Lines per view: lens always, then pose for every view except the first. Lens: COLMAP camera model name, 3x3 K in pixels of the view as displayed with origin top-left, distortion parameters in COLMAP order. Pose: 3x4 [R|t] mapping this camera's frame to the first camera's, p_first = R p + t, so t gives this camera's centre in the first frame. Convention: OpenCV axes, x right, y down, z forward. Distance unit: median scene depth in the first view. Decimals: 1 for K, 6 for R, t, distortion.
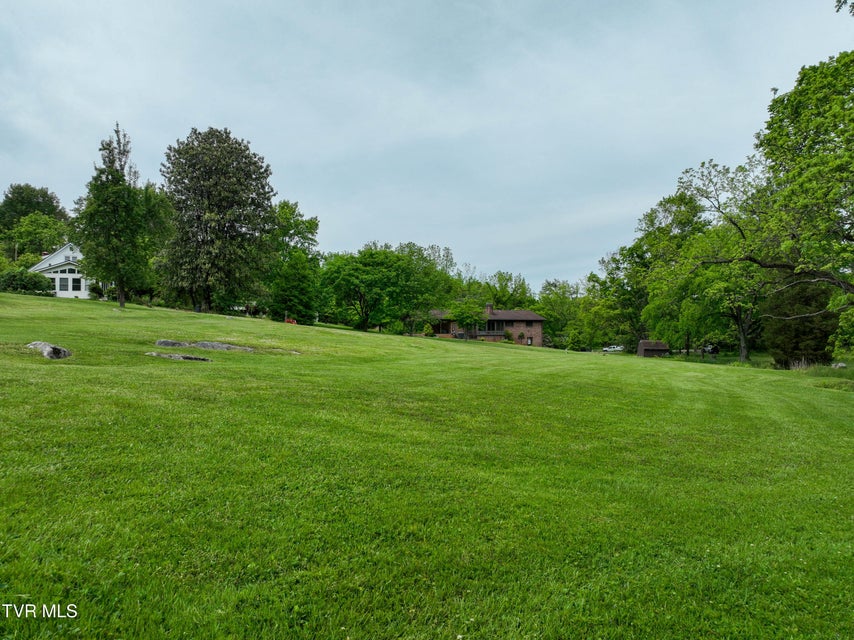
lens RADIAL K [[599.3, 0, 421.8], [0, 599.3, 320.5], [0, 0, 1]] dist [-0.002005, 0.017658]
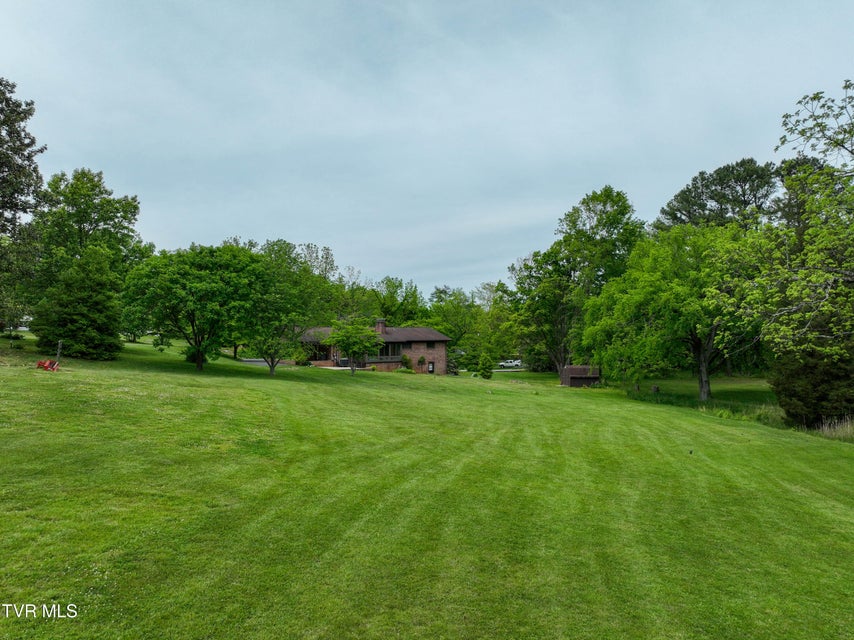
lens RADIAL K [[599.3, 0, 432.1], [0, 599.3, 323.1], [0, 0, 1]] dist [-0.002005, 0.017658]
pose [[0.977032, 0.001034, 0.213091, 0.011308], [-0.000811, 0.999999, -0.001133, -0.022659], [-0.213092, 0.000934, 0.977032, 0.220434]]
